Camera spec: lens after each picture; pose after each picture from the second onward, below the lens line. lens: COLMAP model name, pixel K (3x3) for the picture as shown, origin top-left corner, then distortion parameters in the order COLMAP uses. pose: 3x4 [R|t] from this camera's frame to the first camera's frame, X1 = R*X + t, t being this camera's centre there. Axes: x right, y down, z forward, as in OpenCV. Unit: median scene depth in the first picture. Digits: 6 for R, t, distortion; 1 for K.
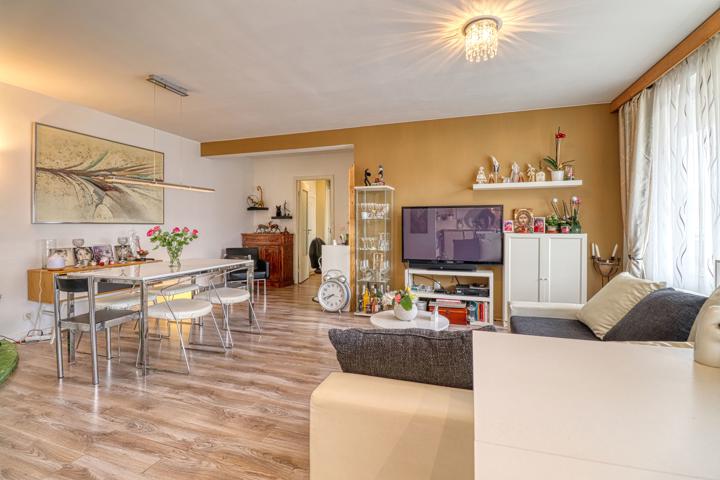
lens RADIAL K [[333.8, 0, 360.3], [0, 333.8, 225.9], [0, 0, 1]] dist [0.000670, -0.014377]
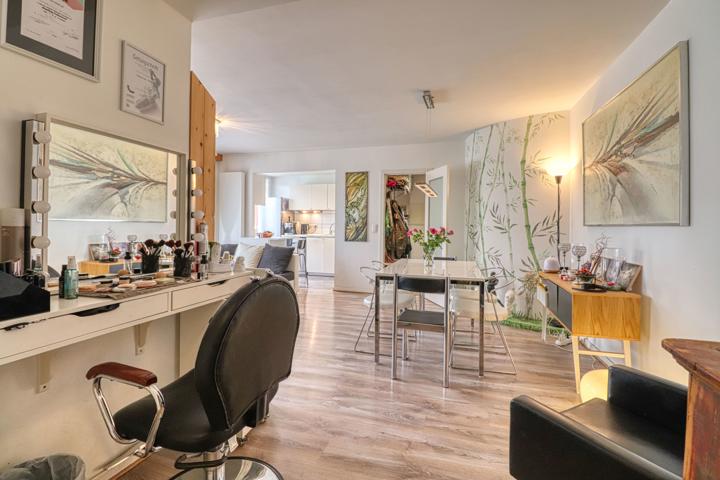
lens RADIAL K [[333.8, 0, 360.3], [0, 333.8, 225.9], [0, 0, 1]] dist [0.000670, -0.014377]
pose [[-0.999673, -0.010284, -0.023408, -0.260698], [-0.010272, 0.999947, -0.000630, -0.000812], [0.023413, -0.000389, -0.999726, 1.685621]]
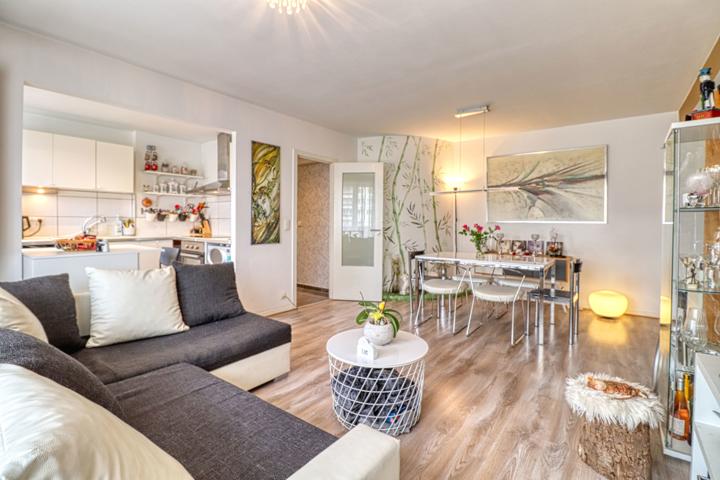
lens RADIAL K [[333.8, 0, 360.3], [0, 333.8, 225.9], [0, 0, 1]] dist [0.000670, -0.014377]
pose [[-0.331397, 0.008531, -0.943453, 0.601708], [-0.009104, 0.999884, 0.012239, -0.003244], [0.943447, 0.012645, -0.331281, 0.821062]]
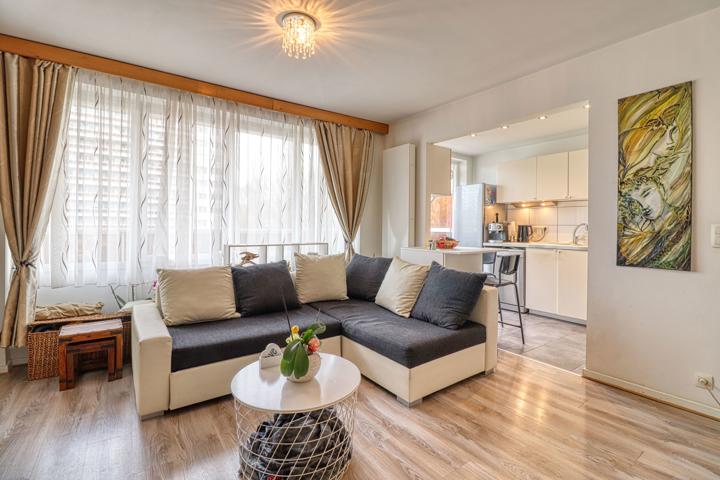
lens RADIAL K [[333.8, 0, 360.3], [0, 333.8, 225.9], [0, 0, 1]] dist [0.000670, -0.014377]
pose [[-0.805649, -0.006906, 0.592352, -0.207697], [-0.009418, 0.999955, -0.001151, -0.000430], [-0.592318, -0.006506, -0.805678, 0.966780]]
